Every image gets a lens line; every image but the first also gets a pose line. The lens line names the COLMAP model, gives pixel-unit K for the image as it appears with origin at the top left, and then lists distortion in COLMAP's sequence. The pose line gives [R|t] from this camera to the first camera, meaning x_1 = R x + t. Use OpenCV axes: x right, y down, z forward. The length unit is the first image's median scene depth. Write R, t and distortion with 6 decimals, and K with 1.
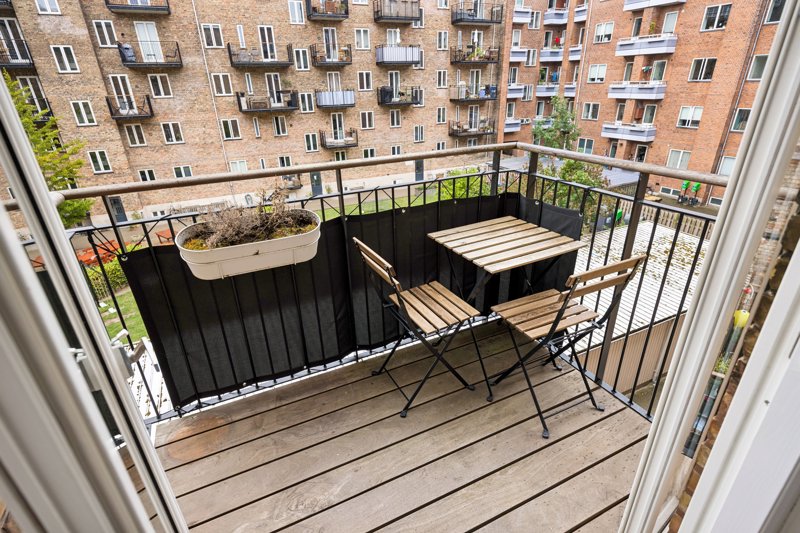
lens RADIAL K [[400.3, 0, 400.0], [0, 400.3, 266.5], [0, 0, 1]] dist [0.001392, 0.000433]
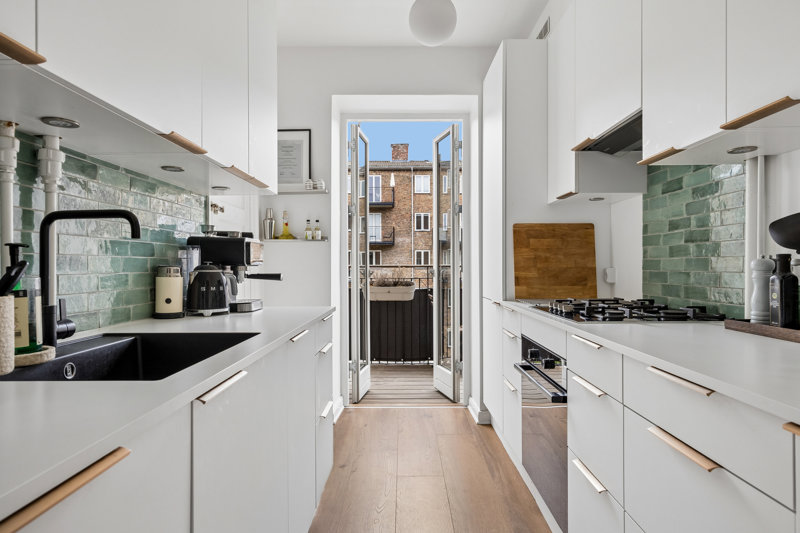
lens RADIAL K [[474.2, 0, 400.0], [0, 474.2, 266.5], [0, 0, 1]] dist [-0.000036, -0.000009]
pose [[0.901655, 0.021627, -0.431915, 0.083484], [-0.199624, 0.906790, -0.371324, 0.079208], [0.383625, 0.421027, 0.821929, -0.124171]]
